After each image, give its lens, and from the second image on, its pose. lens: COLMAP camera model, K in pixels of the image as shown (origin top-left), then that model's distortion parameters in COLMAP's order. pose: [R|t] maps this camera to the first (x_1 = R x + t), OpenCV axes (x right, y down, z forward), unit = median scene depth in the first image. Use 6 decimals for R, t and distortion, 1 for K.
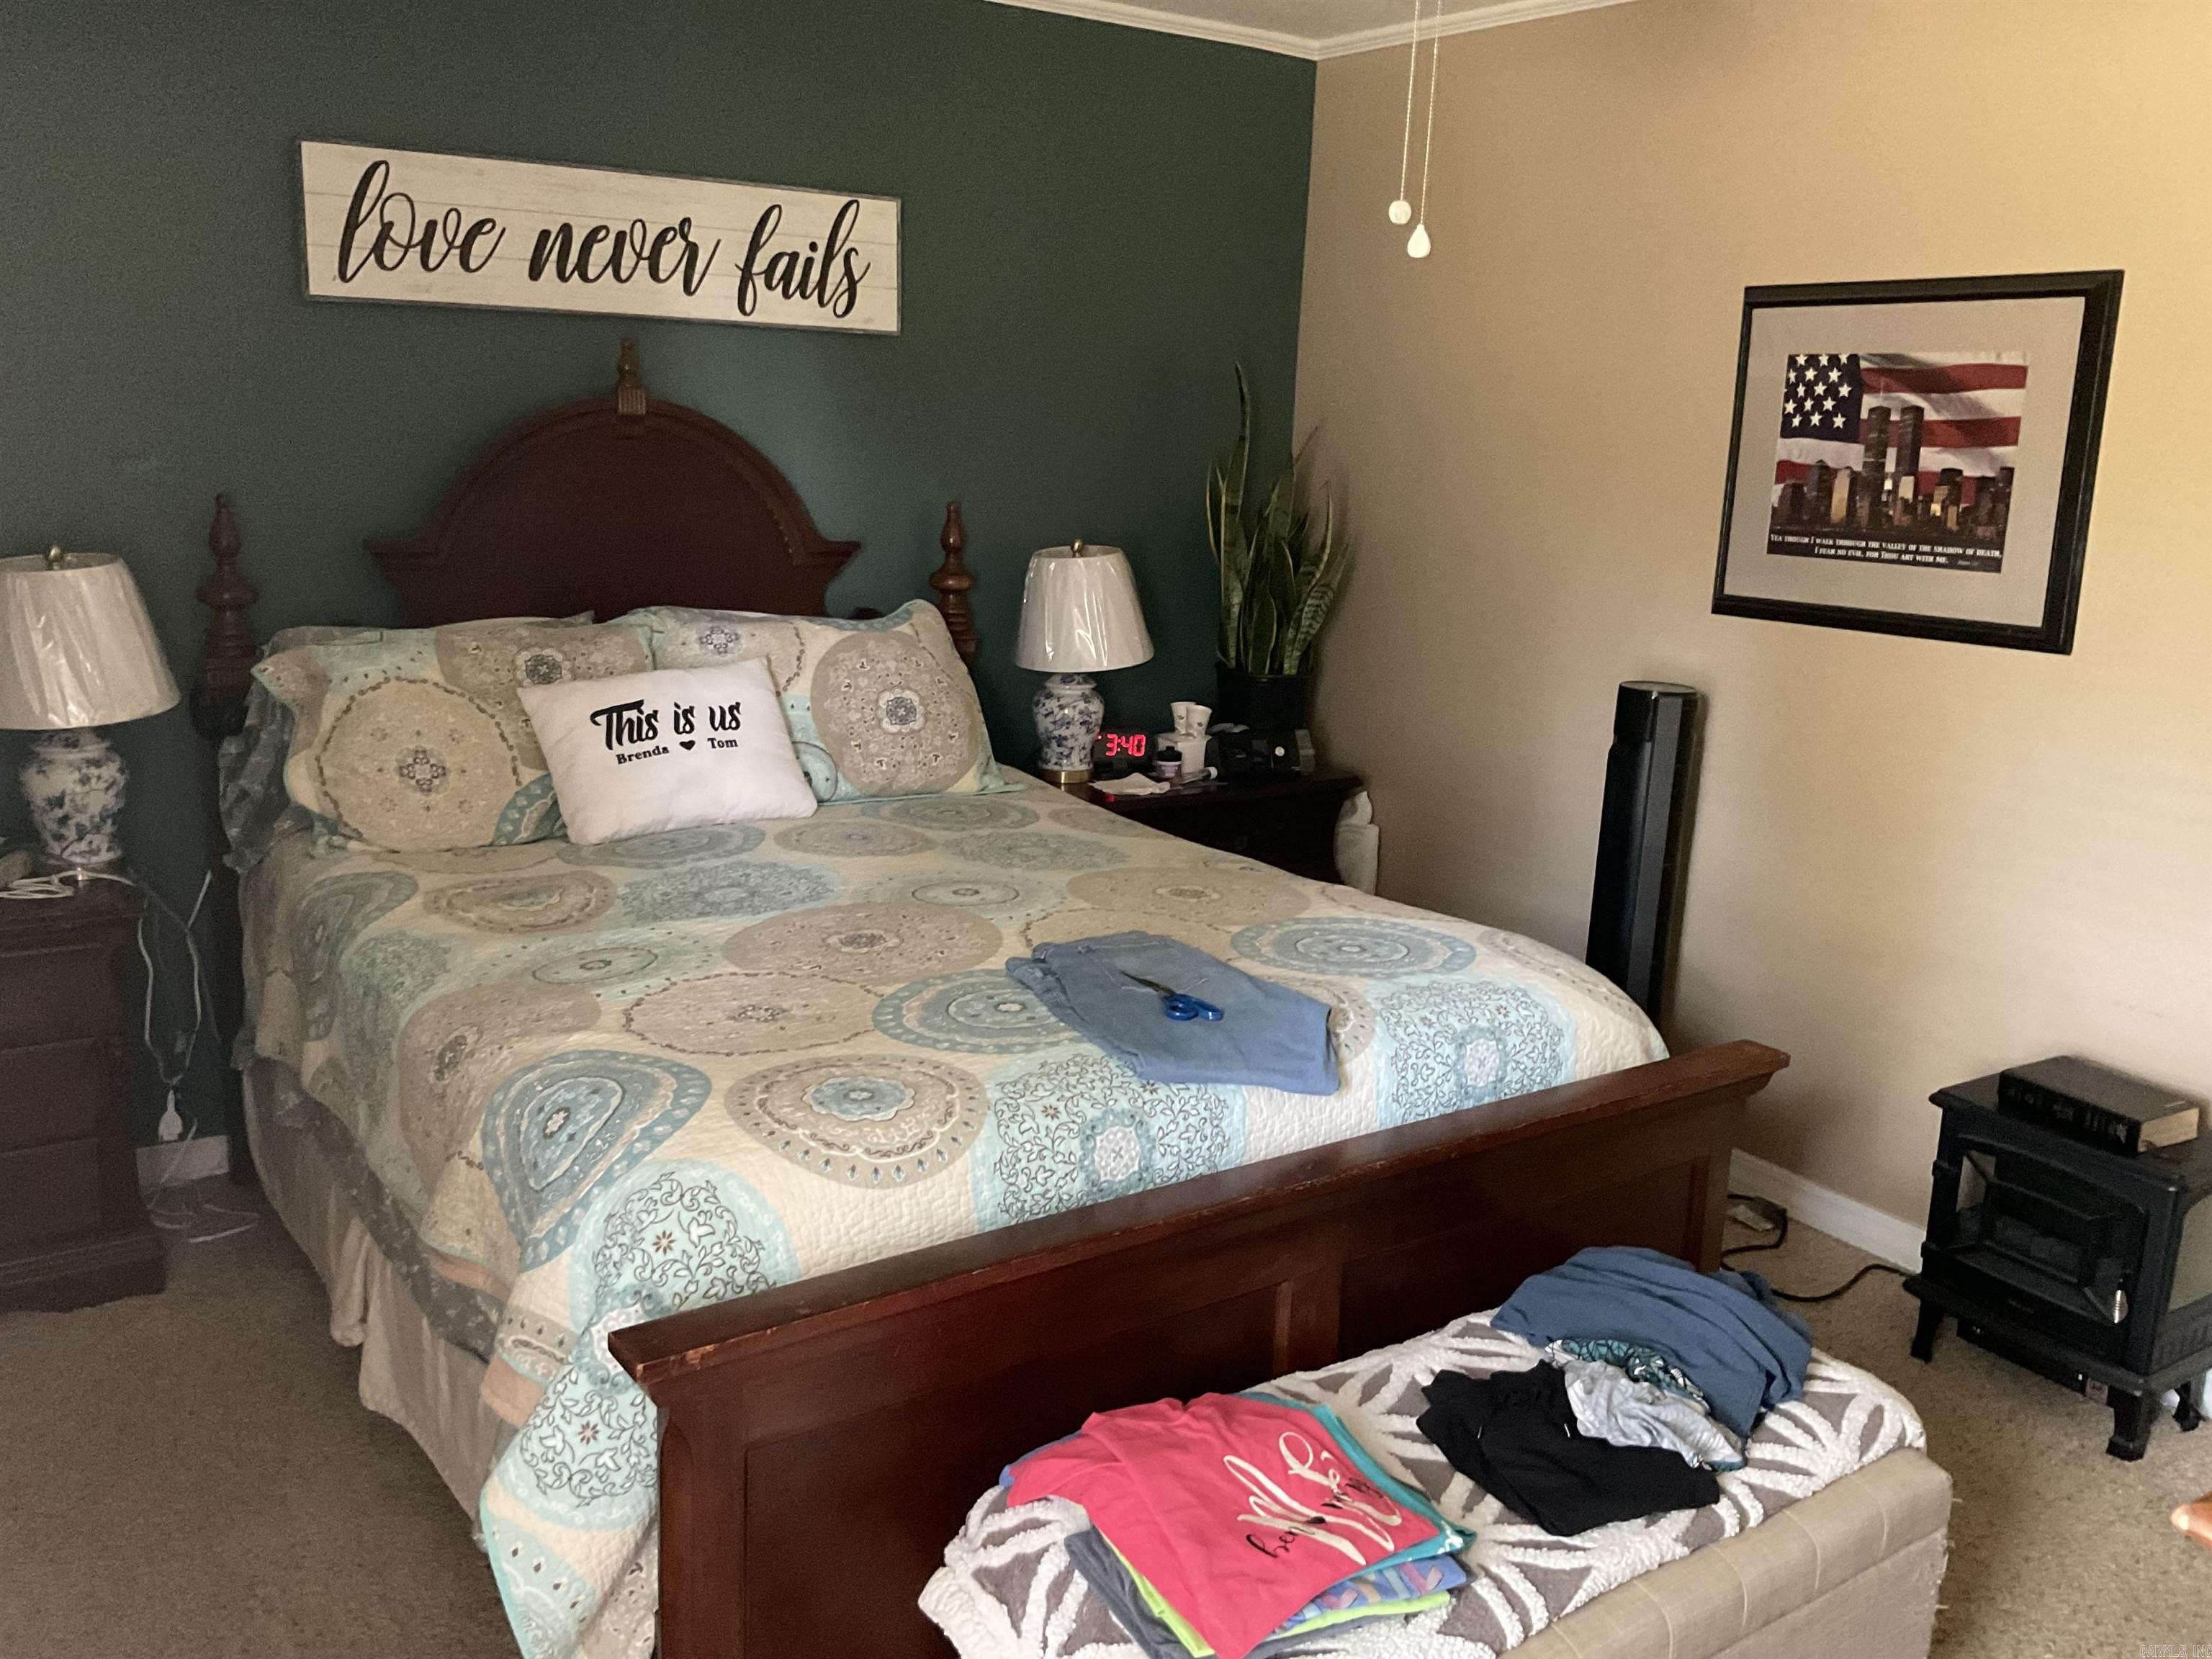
lens RADIAL K [[1817.9, 0, 1104.6], [0, 1817.9, 830.1], [0, 0, 1]] dist [0.056386, -0.119796]
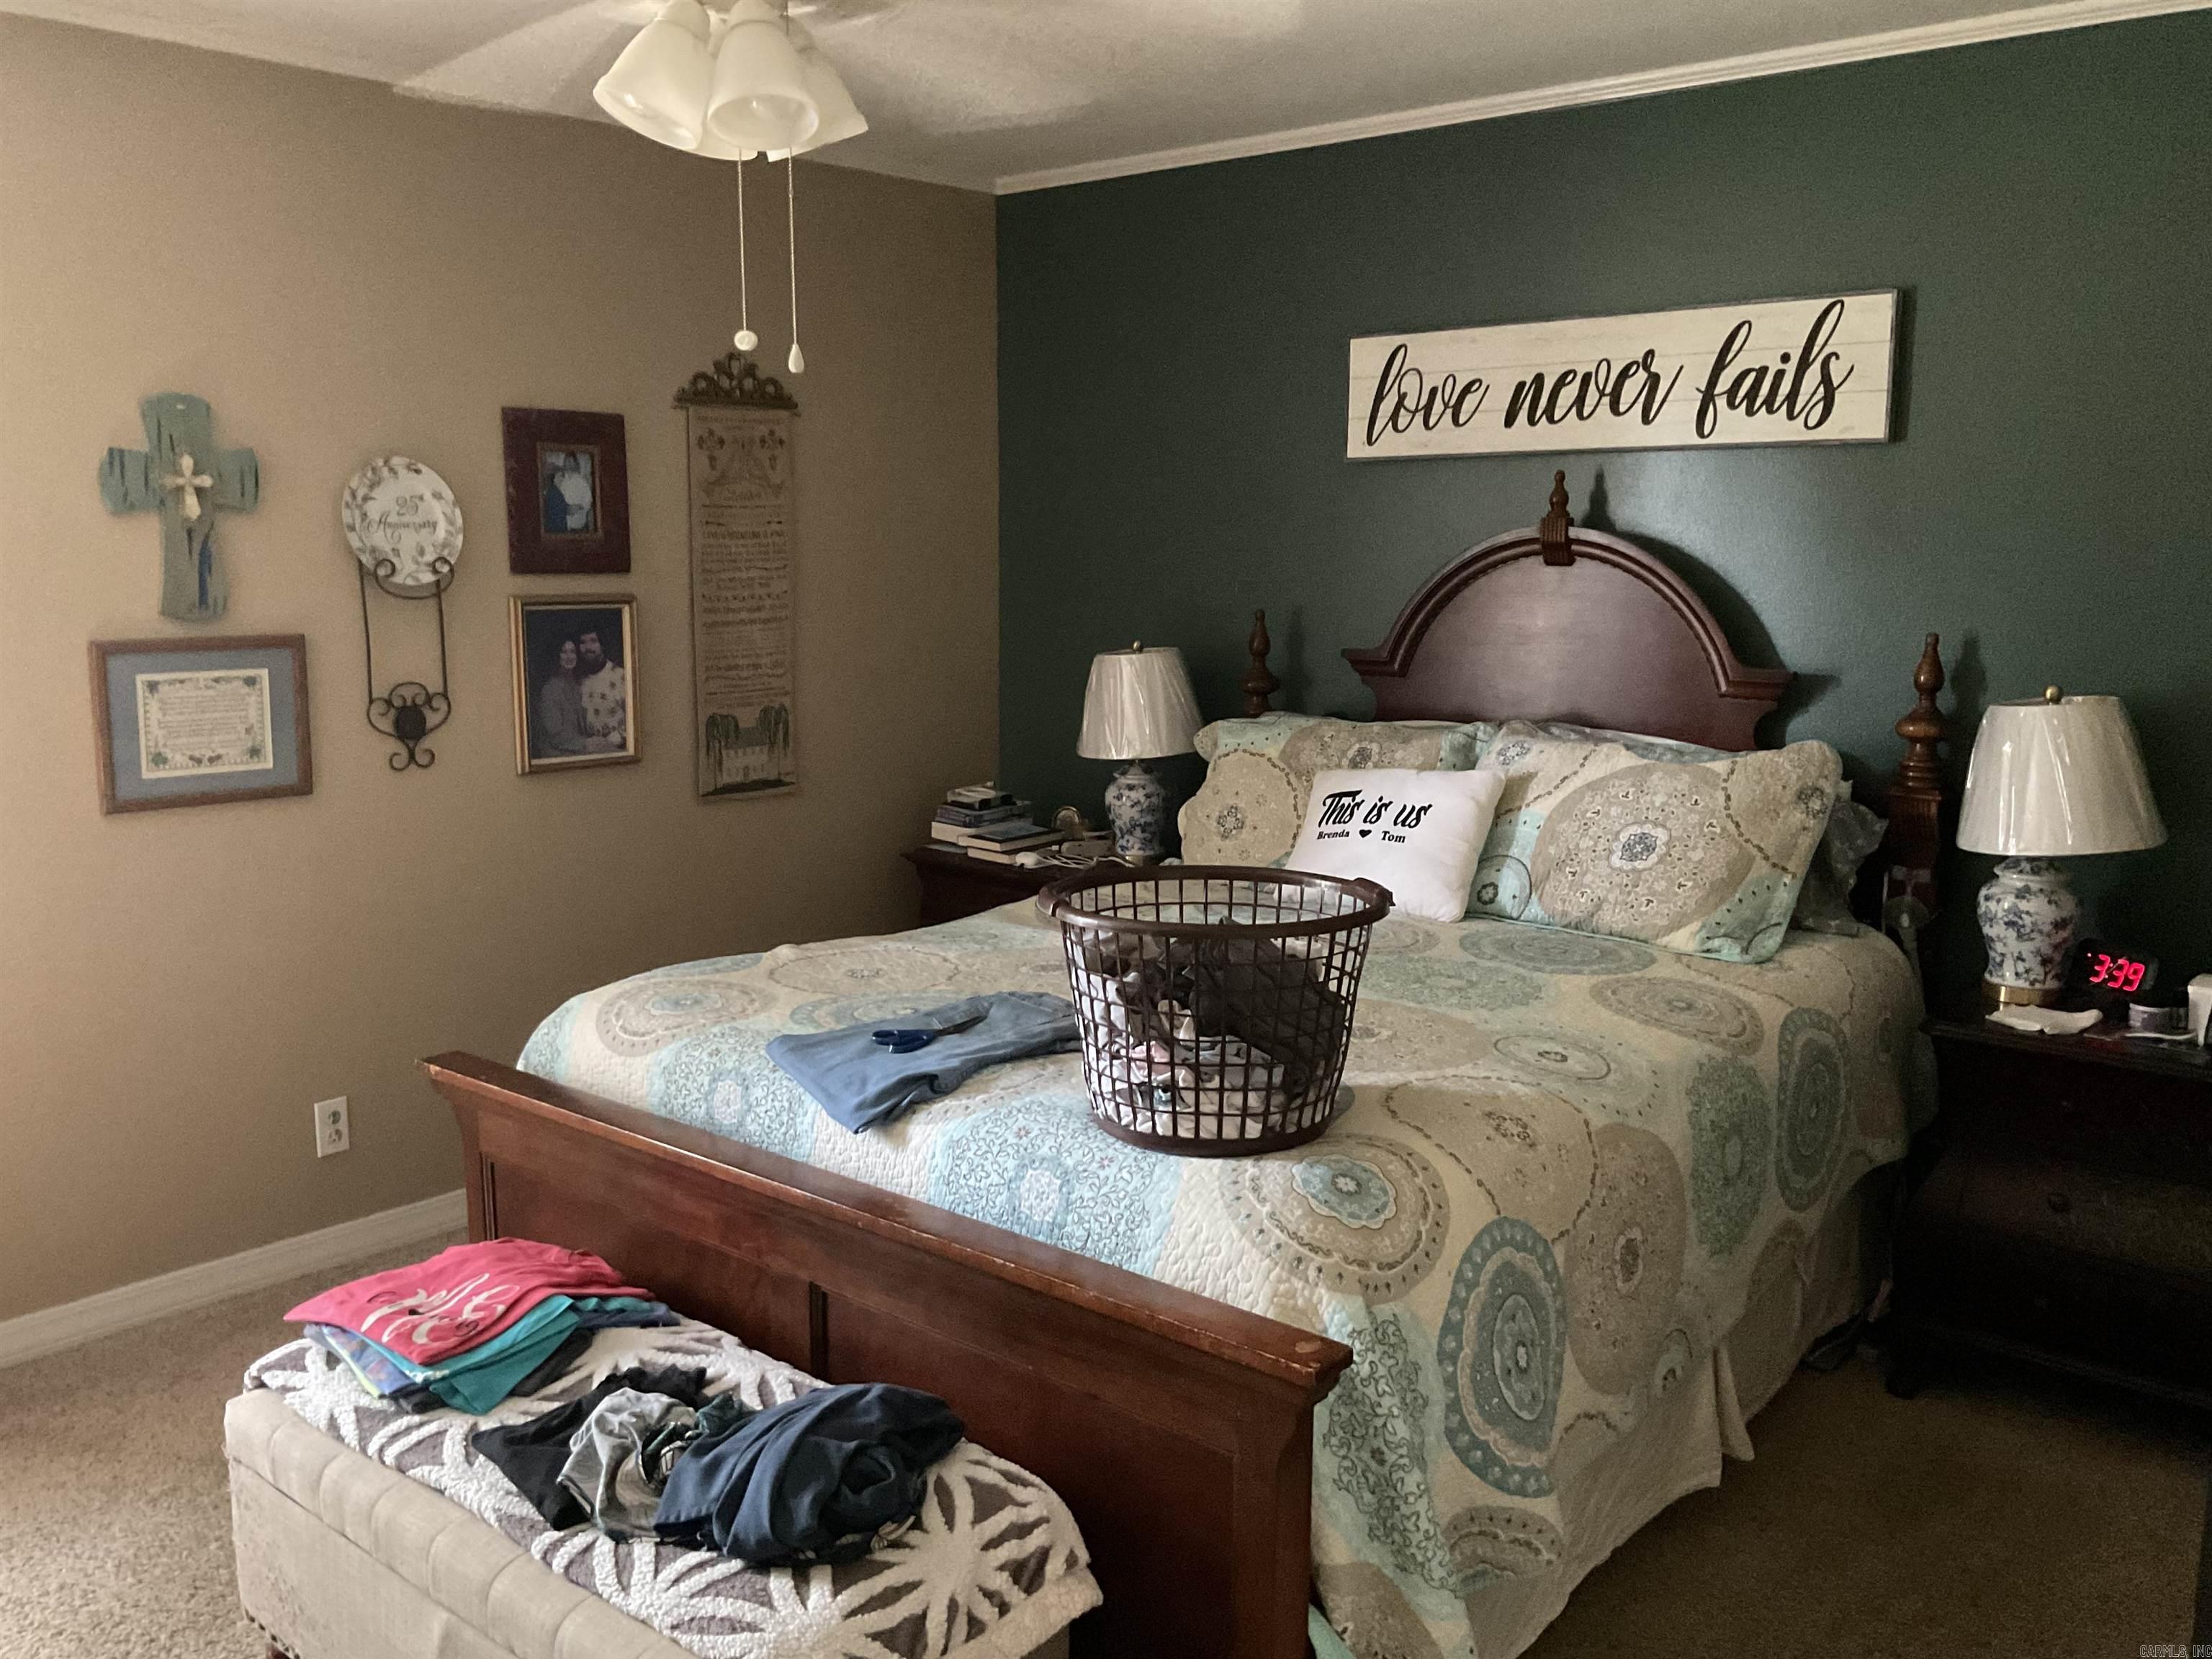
lens RADIAL K [[1817.9, 0, 1103.8], [0, 1817.9, 829.8], [0, 0, 1]] dist [0.056386, -0.119796]
pose [[0.259540, 0.120401, -0.958198, 0.719386], [-0.204256, 0.976595, 0.067387, -0.082512], [0.943885, 0.178228, 0.278058, 0.490556]]
